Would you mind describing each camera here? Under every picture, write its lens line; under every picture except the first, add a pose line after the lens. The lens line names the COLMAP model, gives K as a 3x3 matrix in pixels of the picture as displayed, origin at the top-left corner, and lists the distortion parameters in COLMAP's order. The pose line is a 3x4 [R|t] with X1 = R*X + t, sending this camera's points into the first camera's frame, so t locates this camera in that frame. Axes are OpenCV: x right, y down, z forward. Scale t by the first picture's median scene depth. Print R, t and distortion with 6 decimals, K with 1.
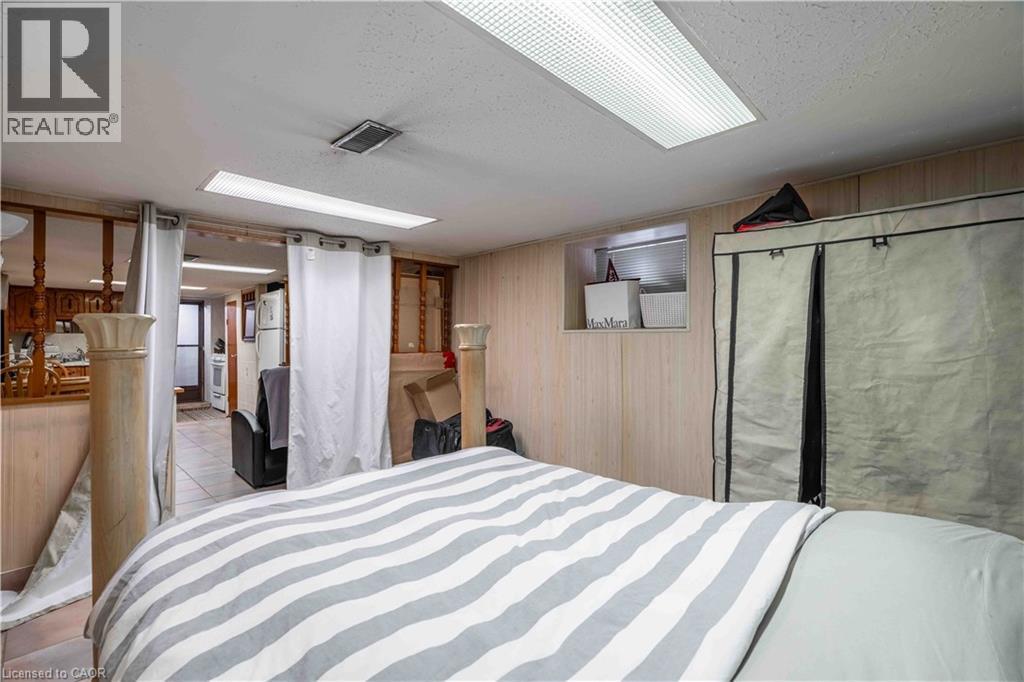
lens RADIAL K [[456.3, 0, 512.3], [0, 456.3, 338.6], [0, 0, 1]] dist [-0.008160, 0.000961]
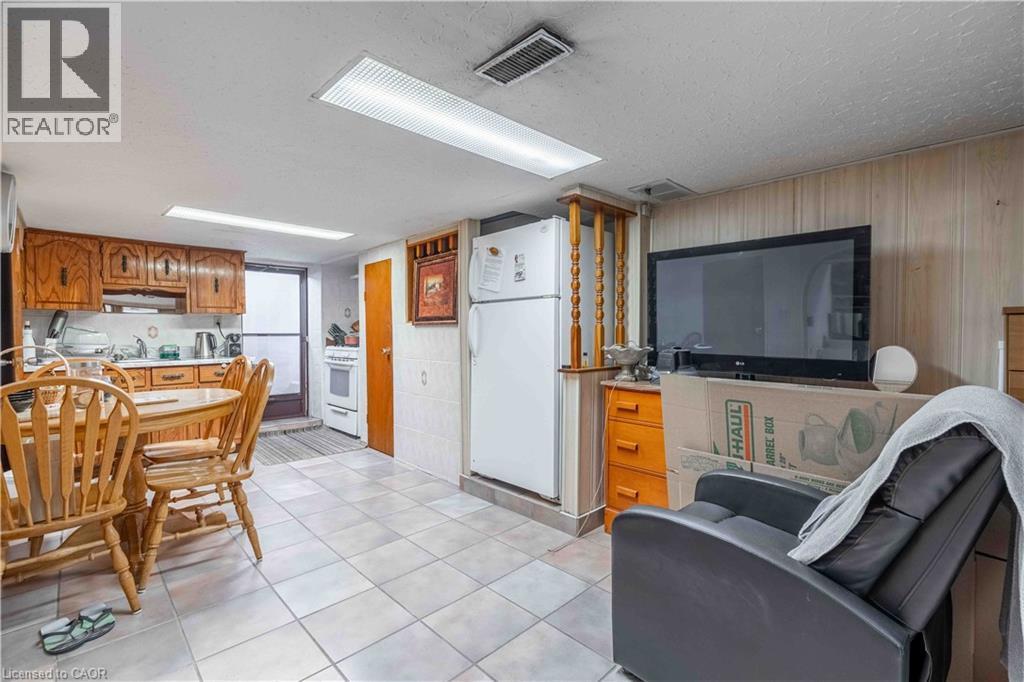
lens RADIAL K [[456.3, 0, 512.3], [0, 456.3, 338.6], [0, 0, 1]] dist [-0.008160, 0.000961]
pose [[0.999678, 0.000485, -0.025368, -0.454964], [-0.000107, 0.999889, 0.014904, 0.013884], [0.025372, -0.014896, 0.999567, 0.417903]]
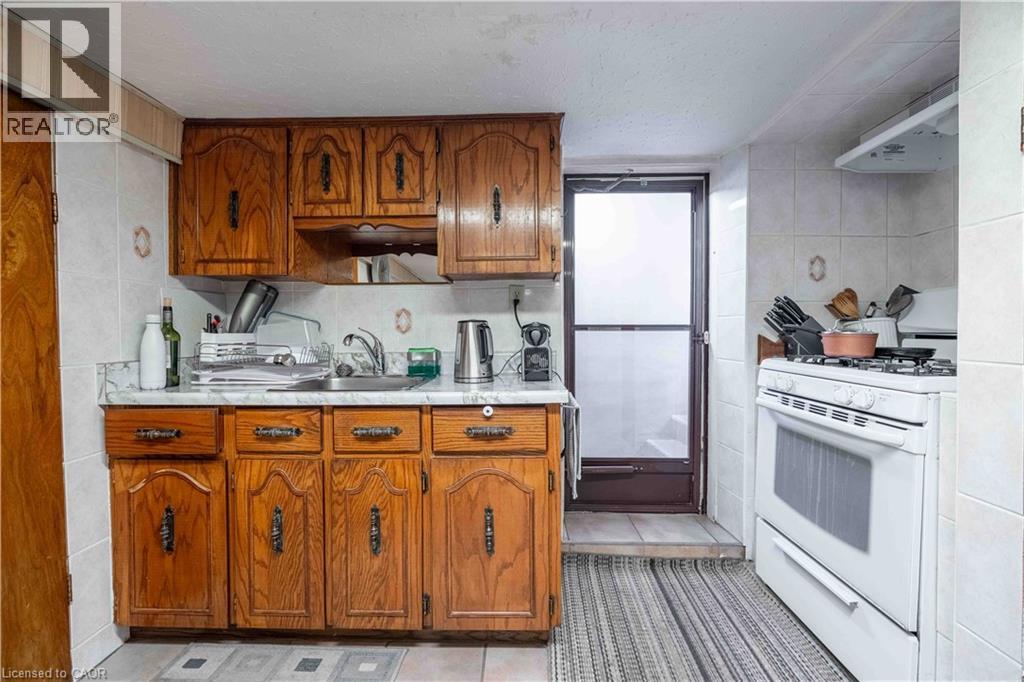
lens RADIAL K [[456.3, 0, 512.3], [0, 456.3, 338.6], [0, 0, 1]] dist [-0.008160, 0.000961]
pose [[0.683485, 0.016204, -0.729785, -0.706169], [0.001115, 0.999729, 0.023242, 0.019499], [0.729964, -0.016699, 0.683281, 0.908729]]
